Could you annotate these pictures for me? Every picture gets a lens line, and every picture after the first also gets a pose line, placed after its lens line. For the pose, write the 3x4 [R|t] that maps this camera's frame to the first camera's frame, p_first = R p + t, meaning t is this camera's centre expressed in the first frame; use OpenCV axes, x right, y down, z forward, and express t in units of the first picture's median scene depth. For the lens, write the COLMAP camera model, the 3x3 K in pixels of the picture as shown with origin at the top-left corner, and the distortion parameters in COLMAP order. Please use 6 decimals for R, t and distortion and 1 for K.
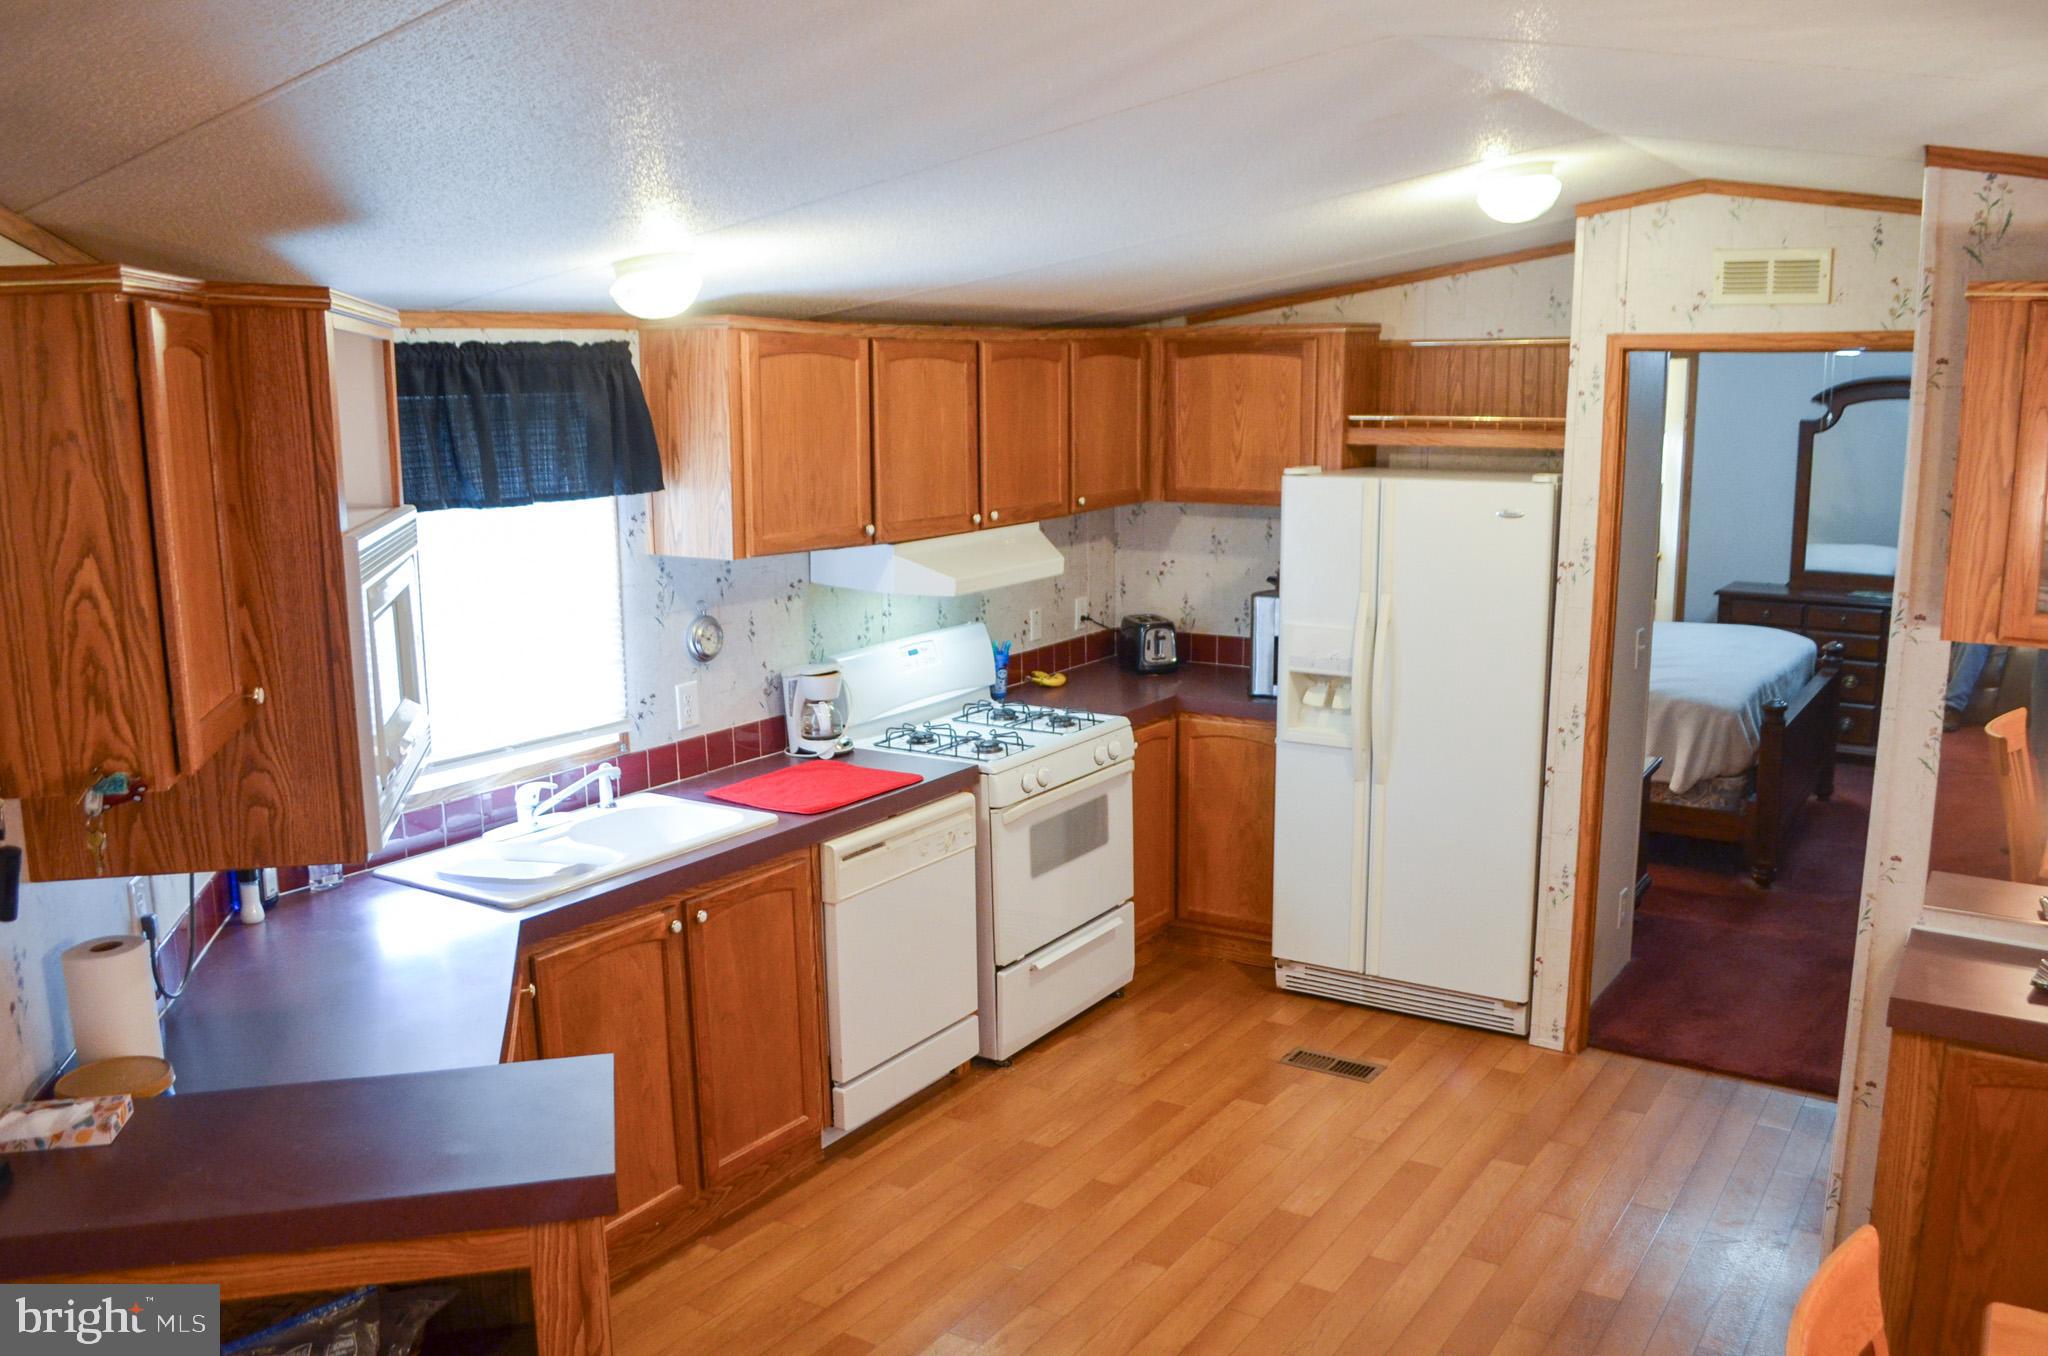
lens RADIAL K [[1682.1, 0, 1024.0], [0, 1682.1, 678.0], [0, 0, 1]] dist [-0.078371, 0.008817]
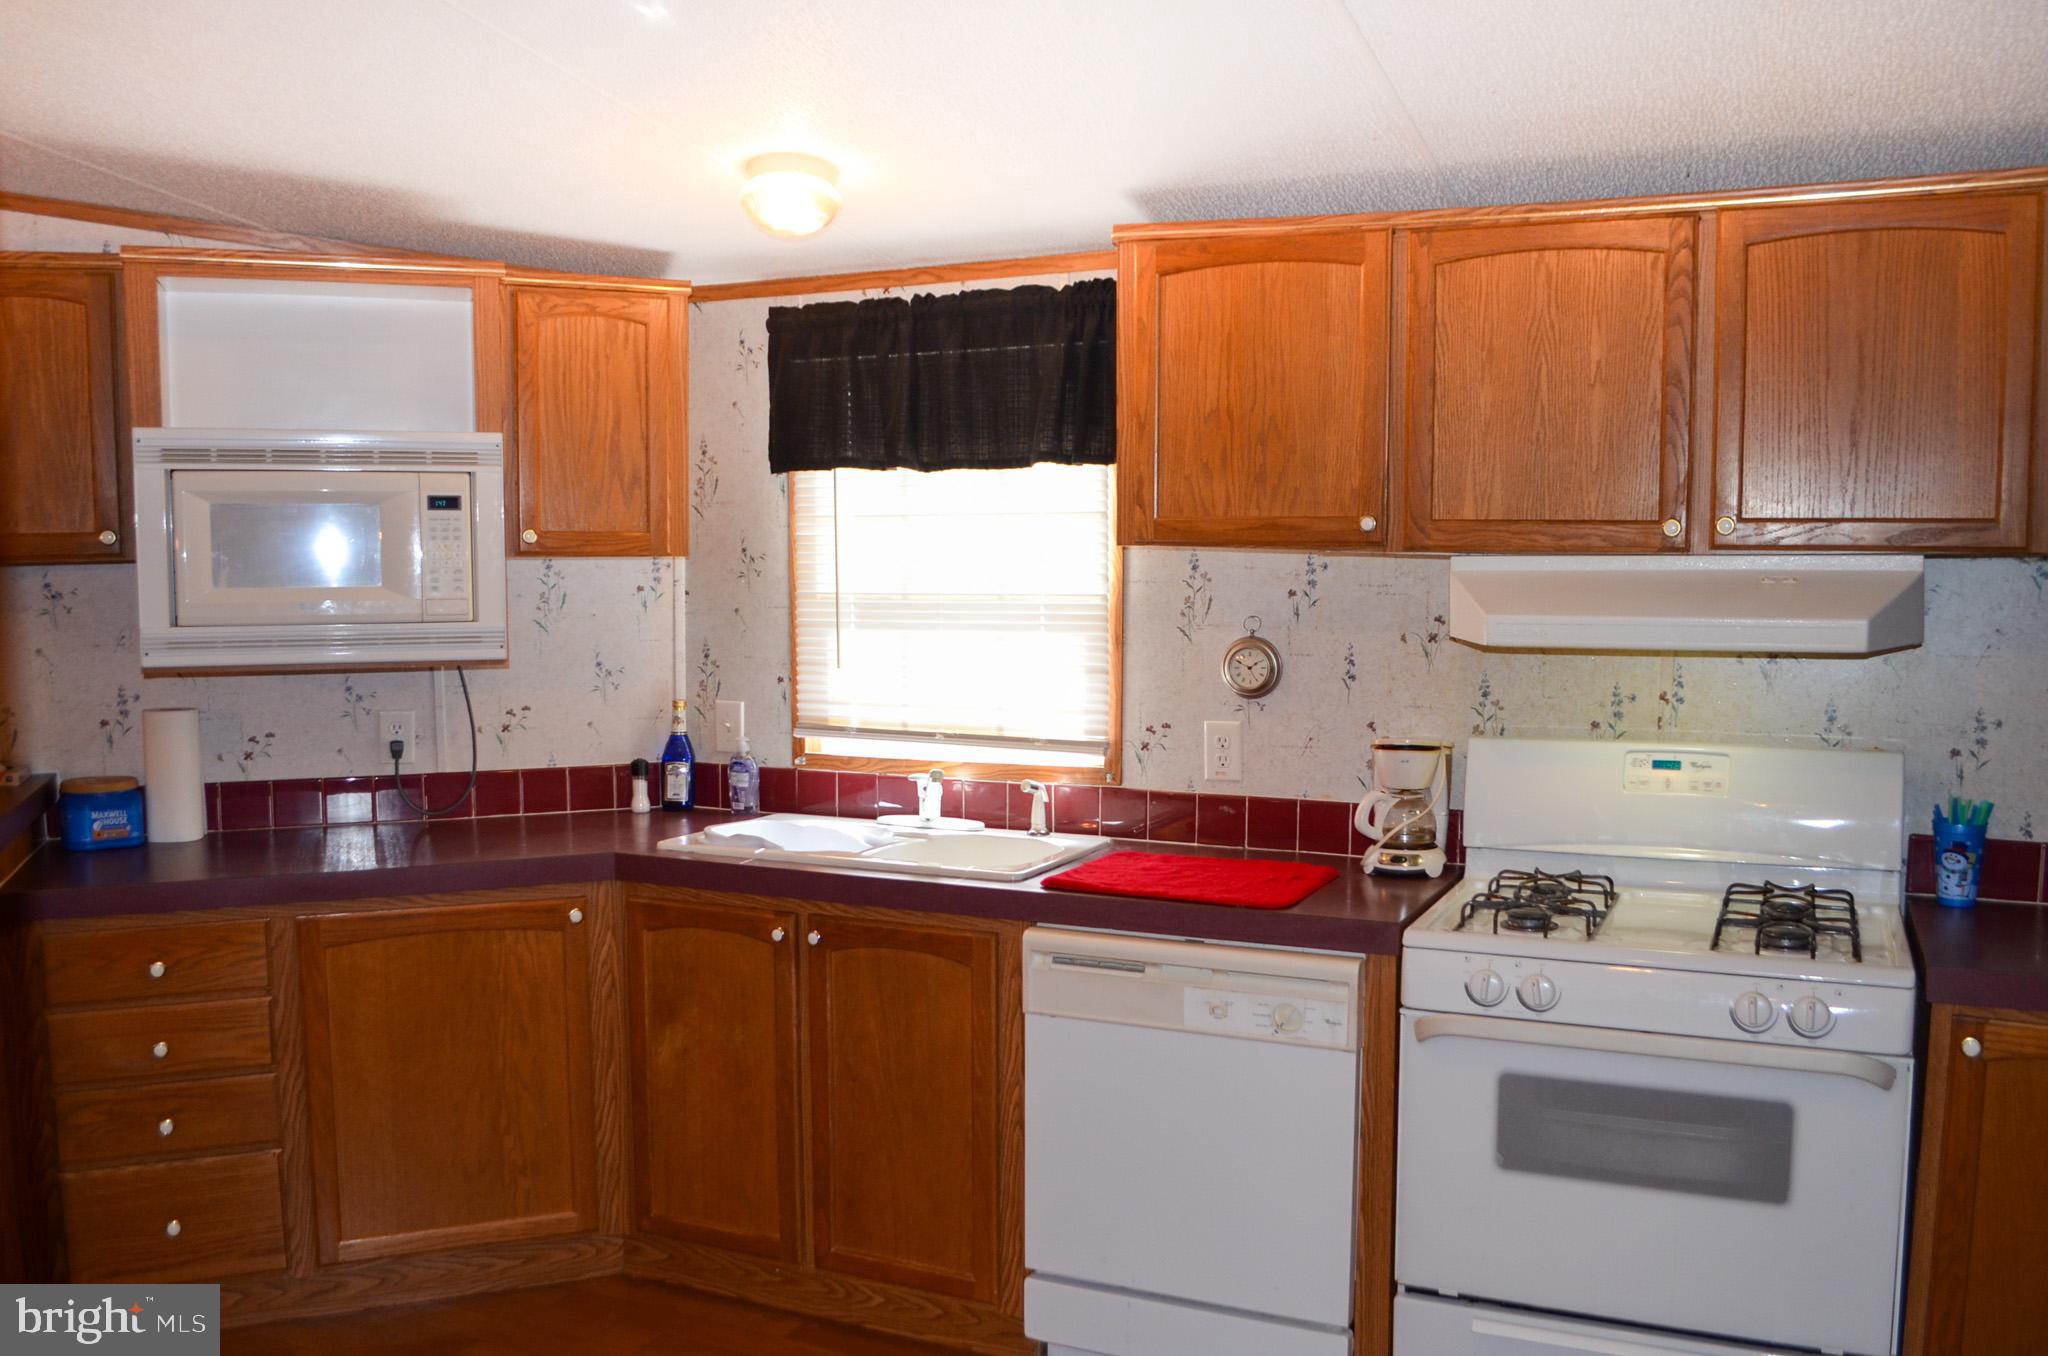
lens RADIAL K [[1641.4, 0, 1024.0], [0, 1641.4, 678.0], [0, 0, 1]] dist [-0.074392, -0.001132]
pose [[0.161208, 0.085301, -0.983227, 0.503133], [-0.178113, 0.982414, 0.056027, -0.040870], [0.970715, 0.166094, 0.173567, 0.758821]]
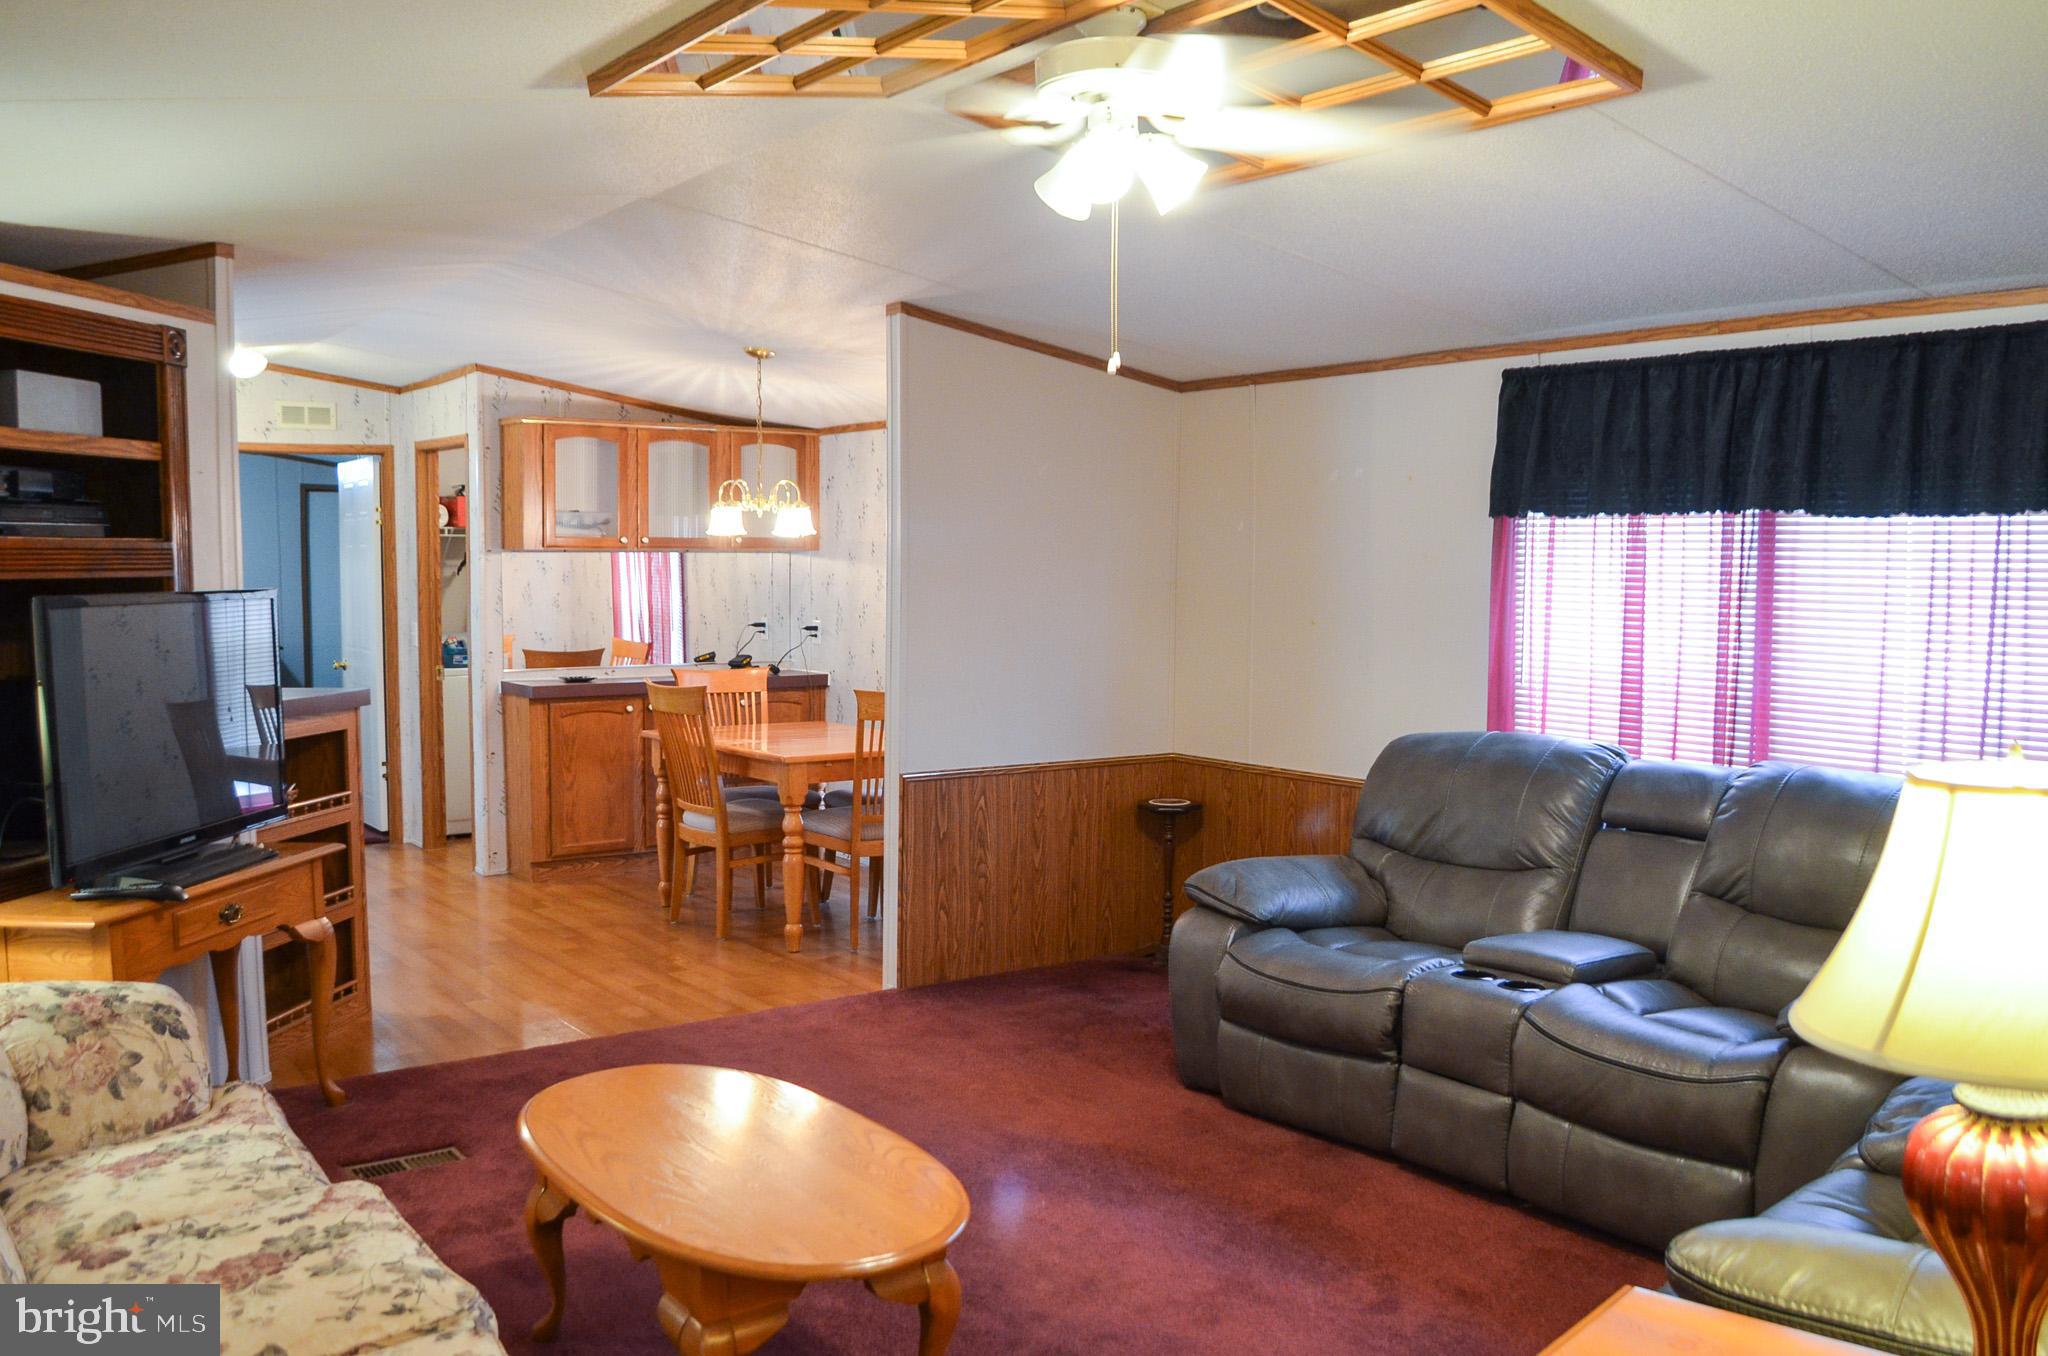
lens RADIAL K [[1641.4, 0, 1024.0], [0, 1641.4, 678.0], [0, 0, 1]] dist [-0.074392, -0.001132]
pose [[0.344327, -0.058153, 0.937047, -1.270890], [0.170144, 0.985418, -0.001366, 0.251047], [-0.923304, 0.159903, 0.349201, -0.480069]]
